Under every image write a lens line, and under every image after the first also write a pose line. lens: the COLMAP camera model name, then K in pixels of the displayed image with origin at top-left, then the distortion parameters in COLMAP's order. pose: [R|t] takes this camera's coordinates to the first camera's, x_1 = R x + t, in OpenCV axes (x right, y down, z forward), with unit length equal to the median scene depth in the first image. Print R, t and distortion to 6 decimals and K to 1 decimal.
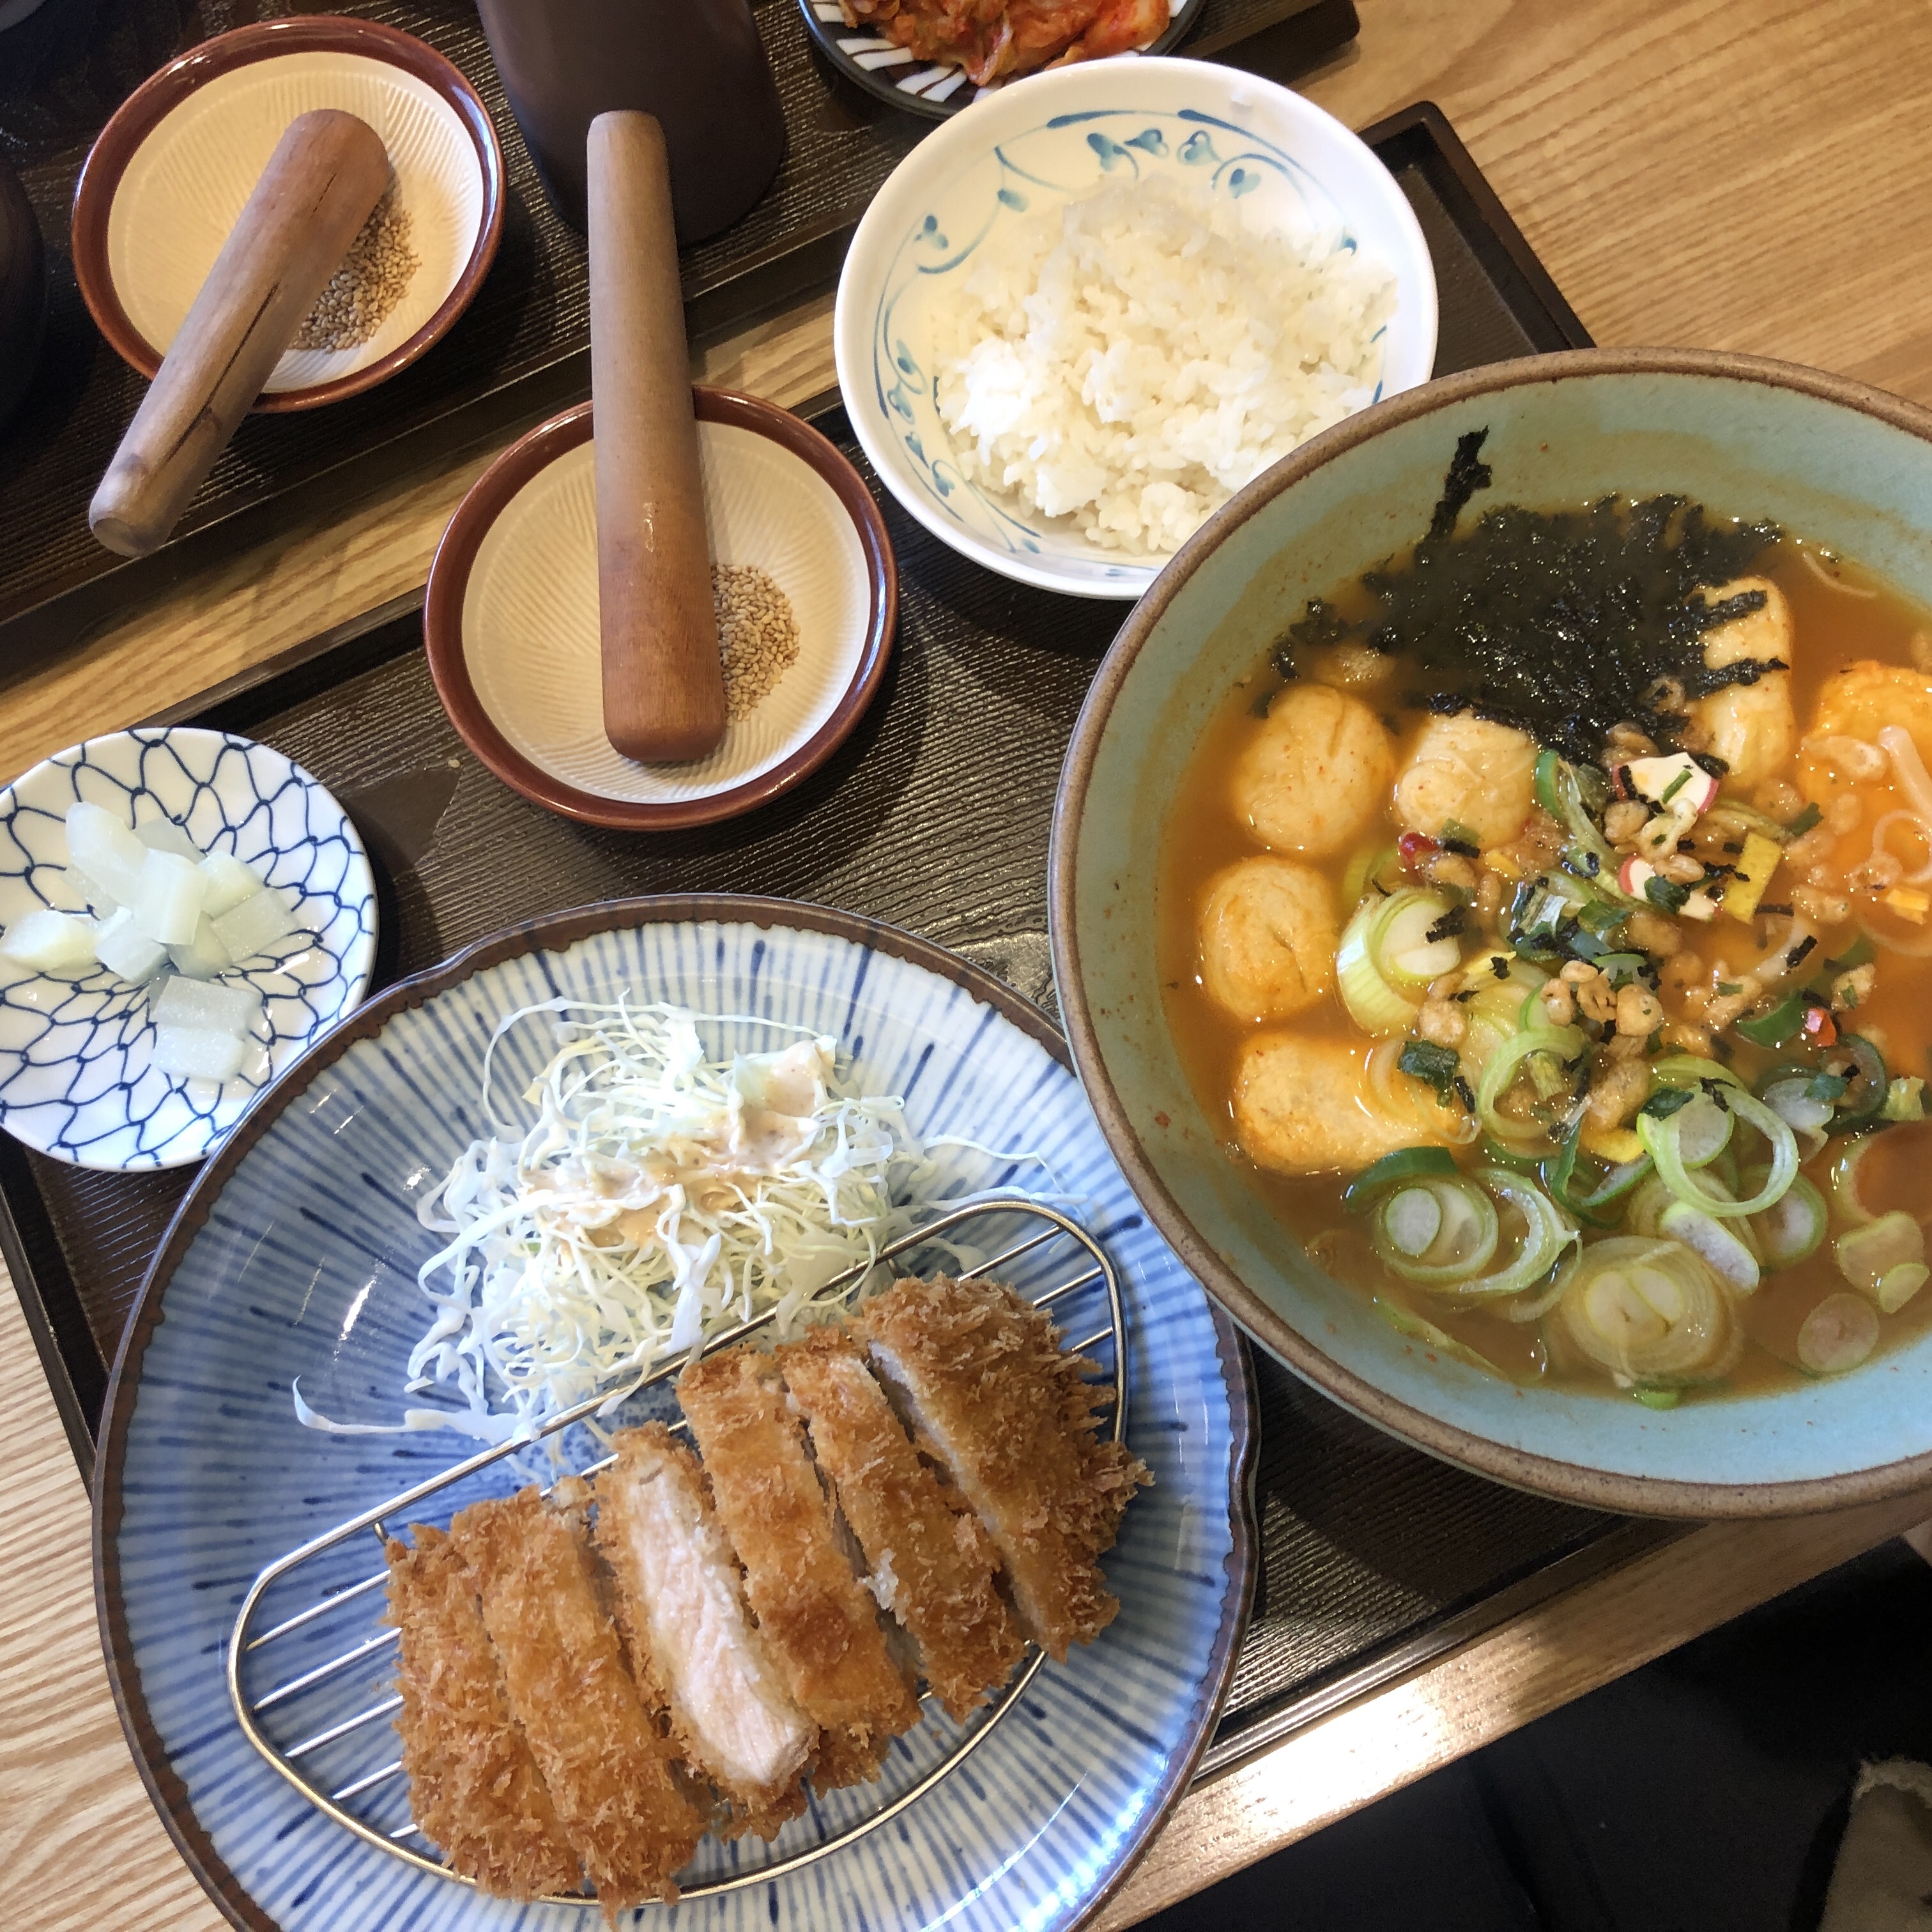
lens RADIAL K [[2075.0, 0, 965.4], [0, 2075.0, 900.2], [0, 0, 1]] dist [0.182687, -0.261027]
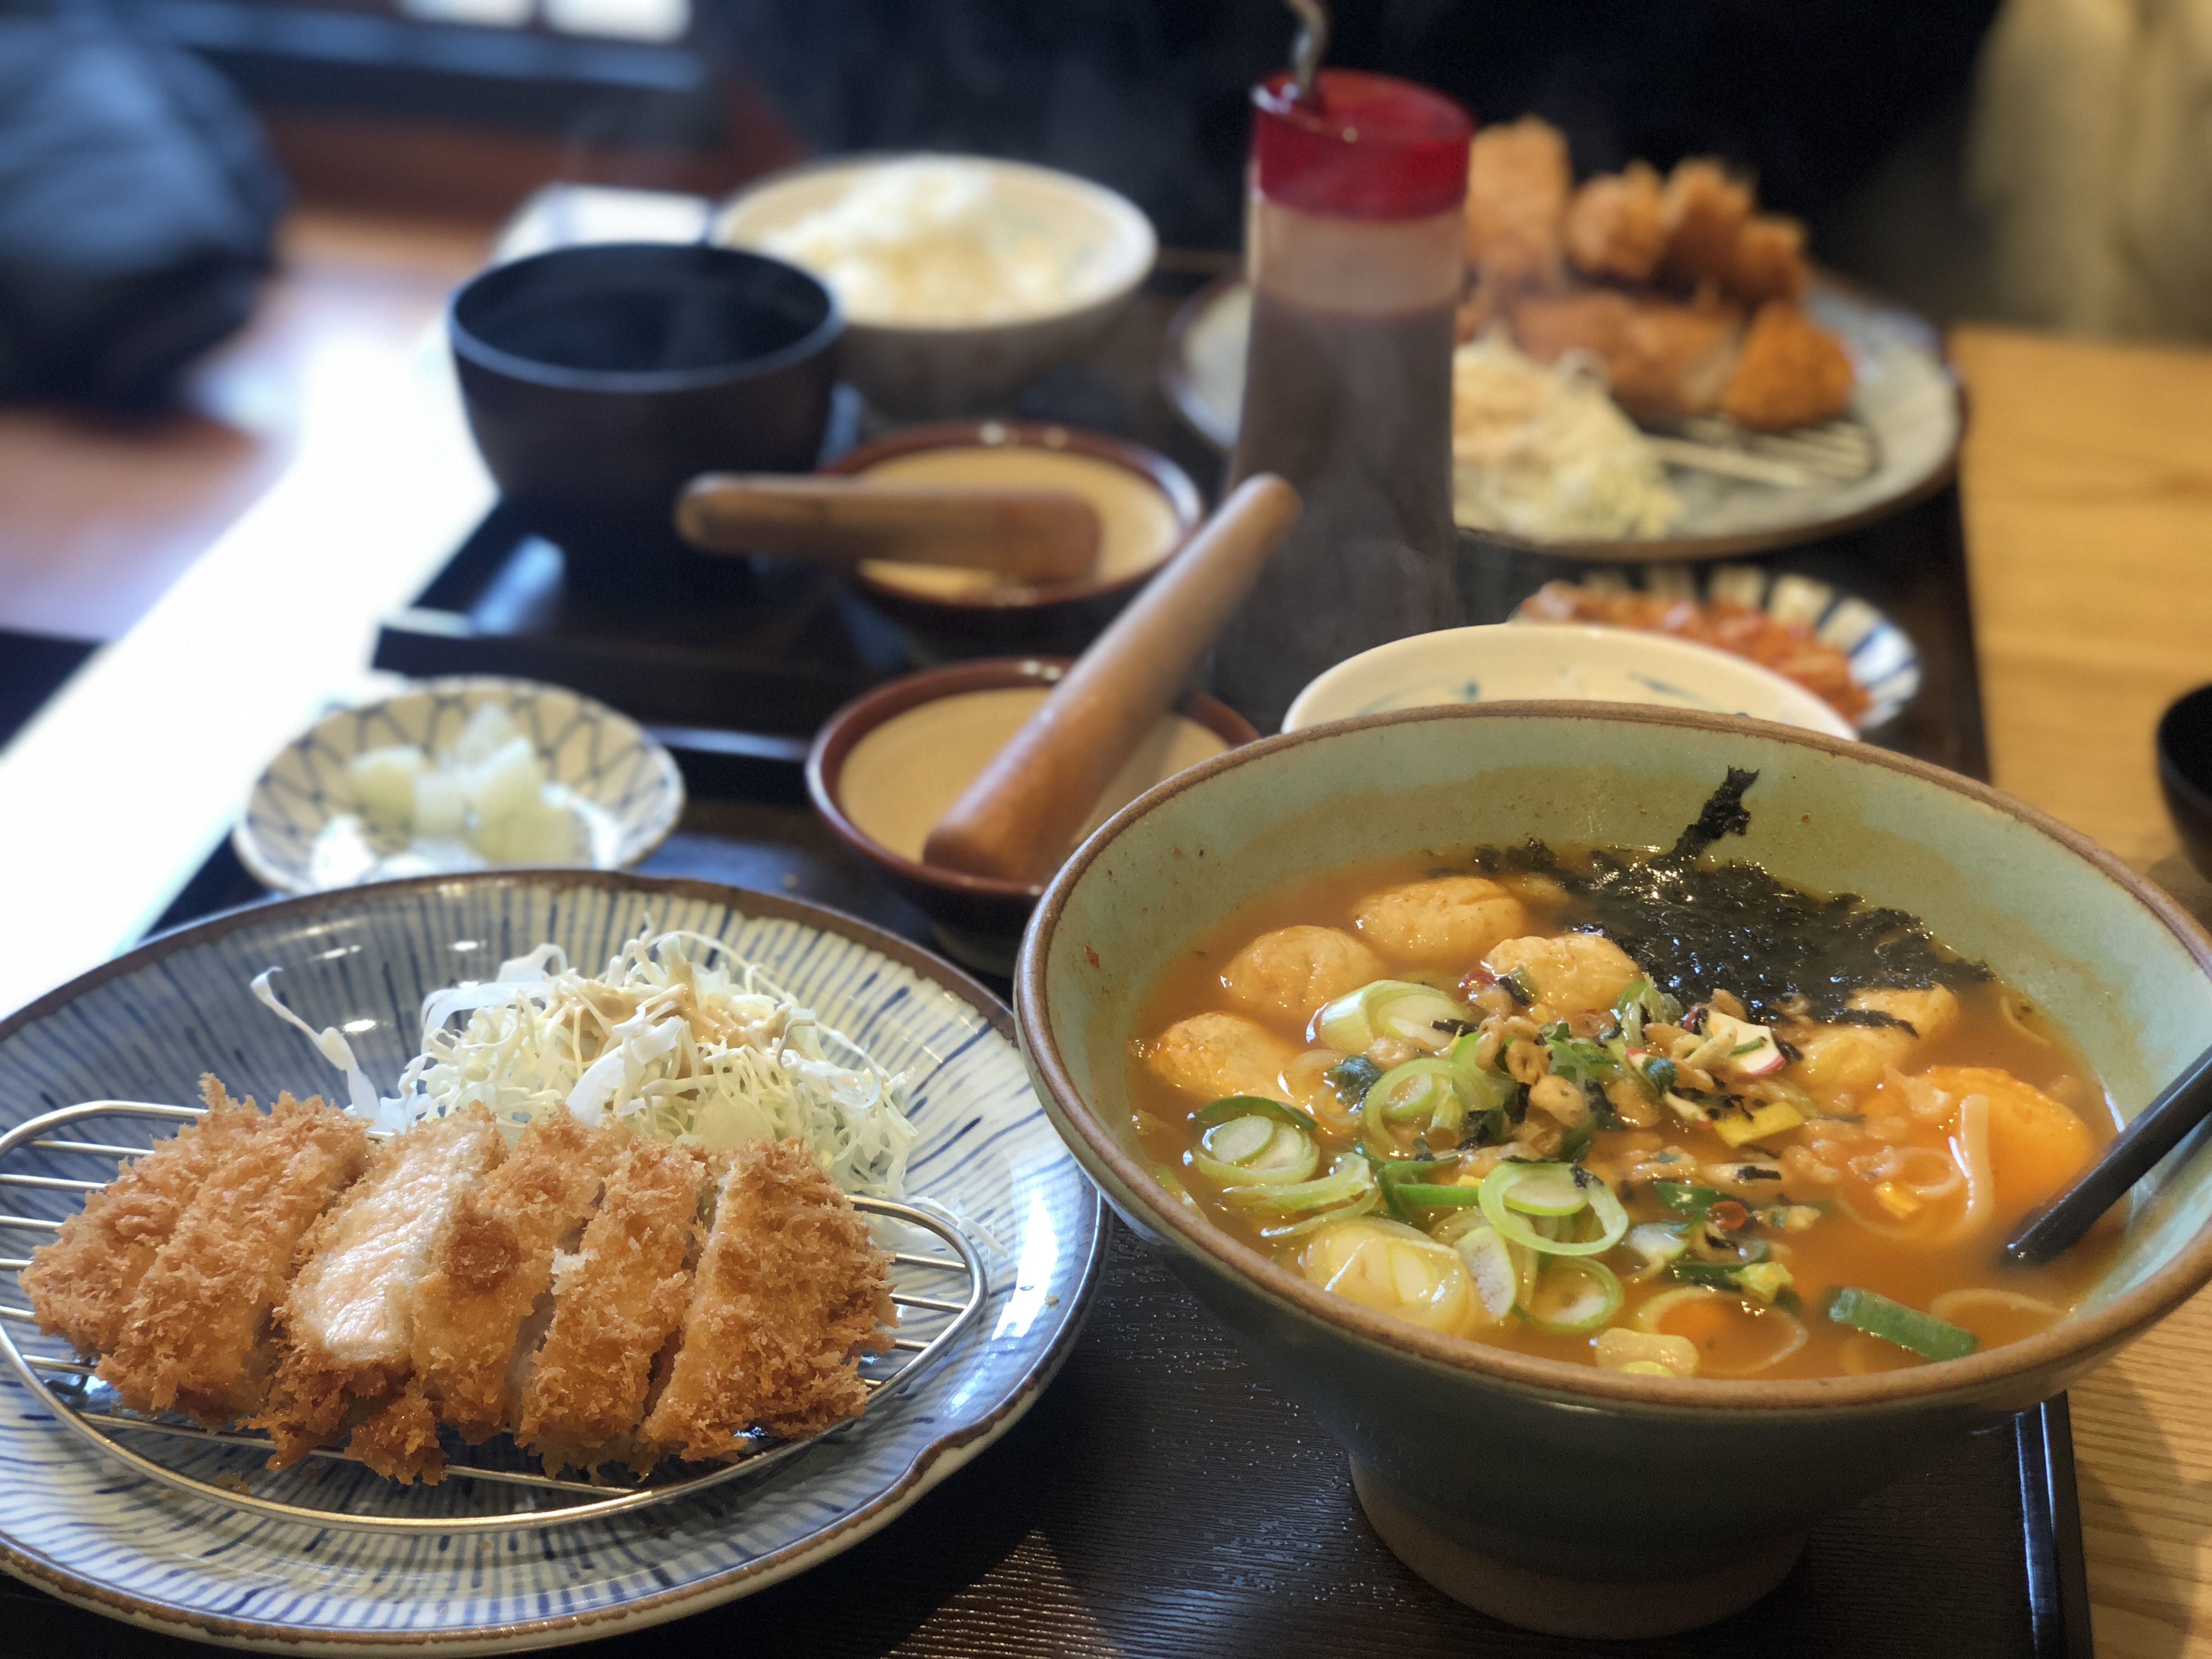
lens RADIAL K [[3352.9, 0, 1106.0], [0, 3352.9, 829.5], [0, 0, 1]] dist [0.299882, 0.022440]
pose [[0.801383, 0.366037, -0.473077, 0.768269], [-0.592183, 0.596962, -0.541254, 0.856238], [0.084290, 0.713900, 0.695156, -0.151252]]
